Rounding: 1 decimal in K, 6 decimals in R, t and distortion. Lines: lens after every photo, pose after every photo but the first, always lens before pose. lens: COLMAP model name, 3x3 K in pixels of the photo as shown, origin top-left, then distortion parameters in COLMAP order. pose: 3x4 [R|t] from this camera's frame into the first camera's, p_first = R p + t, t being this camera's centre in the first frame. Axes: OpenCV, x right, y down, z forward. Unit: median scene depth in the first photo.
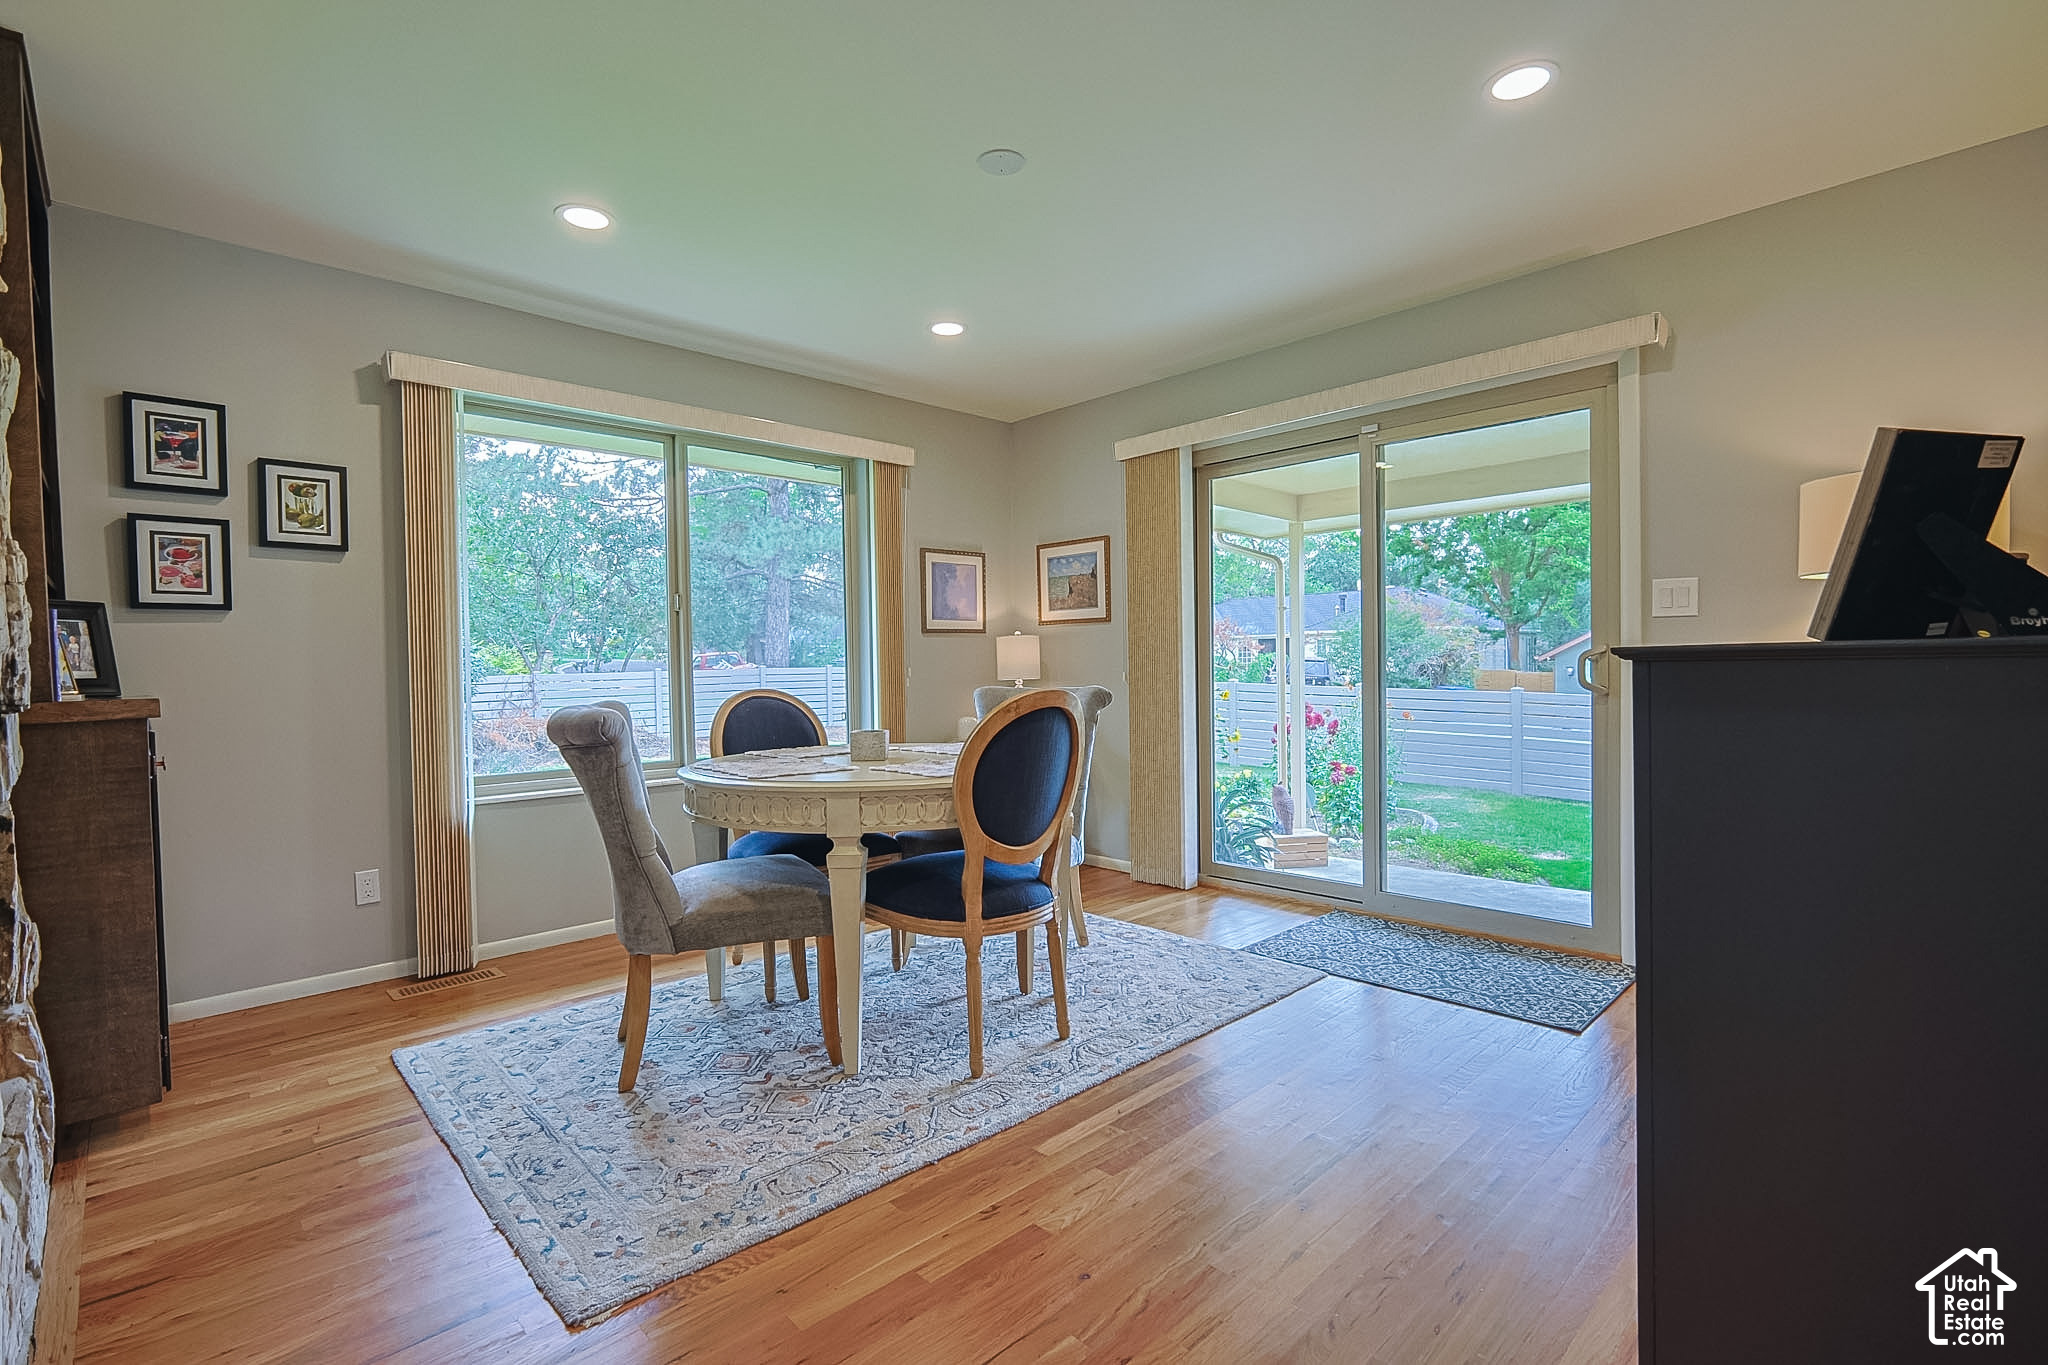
lens RADIAL K [[932.6, 0, 1024.0], [0, 932.6, 682.5], [0, 0, 1]] dist [-0.009412, 0.000158]
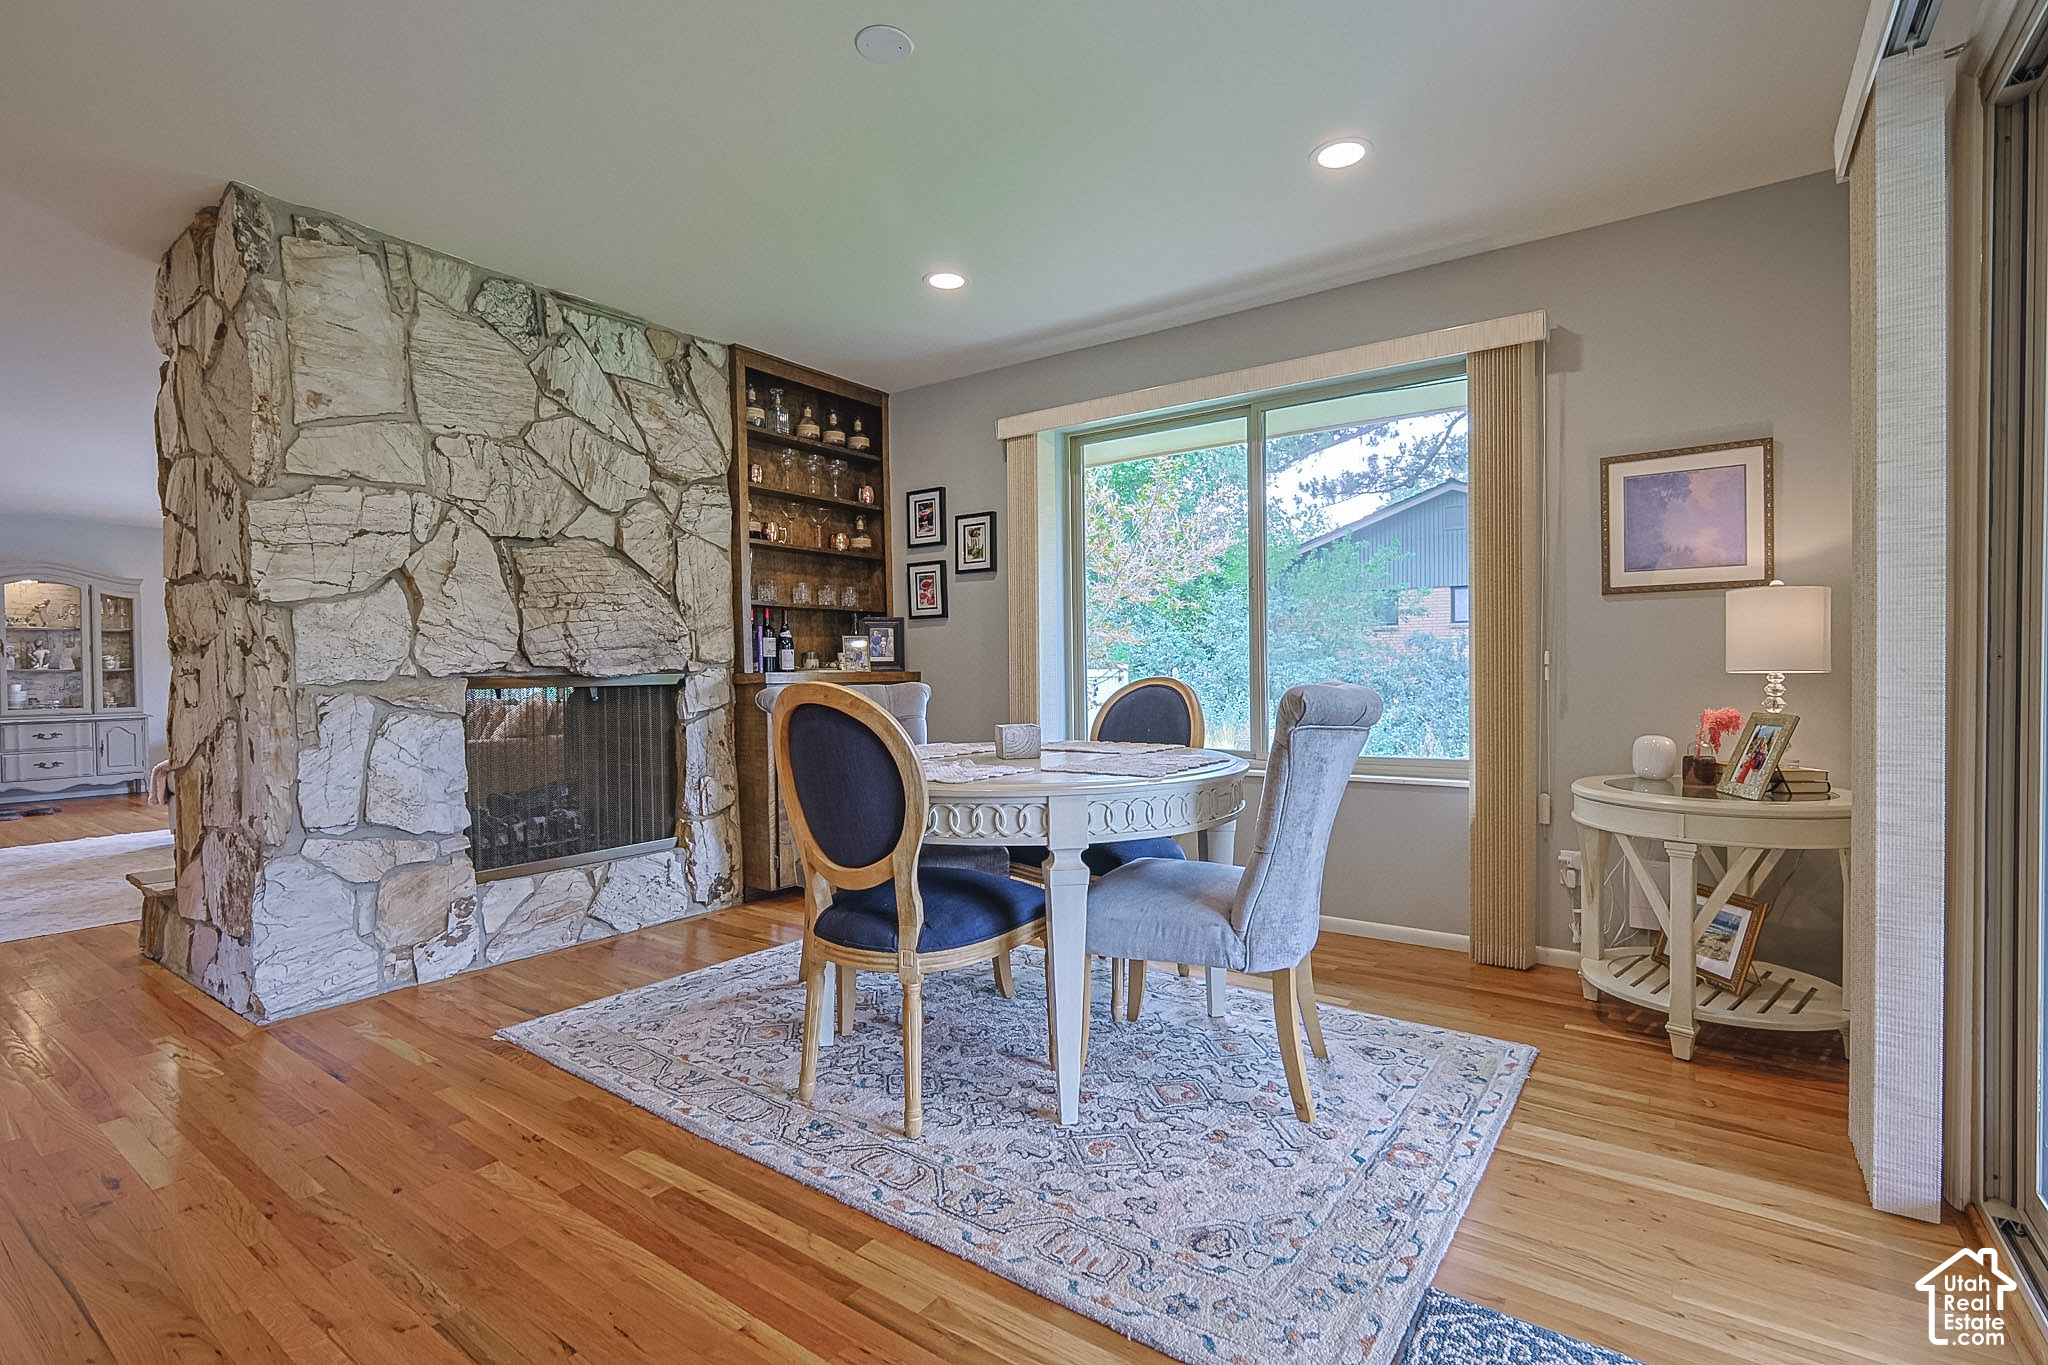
lens RADIAL K [[932.6, 0, 1024.0], [0, 932.6, 682.5], [0, 0, 1]] dist [-0.009412, 0.000158]
pose [[0.189650, 0.031998, -0.981330, 0.722280], [-0.006812, 0.999488, 0.031274, -0.019134], [0.981828, 0.000754, 0.189770, 0.841825]]
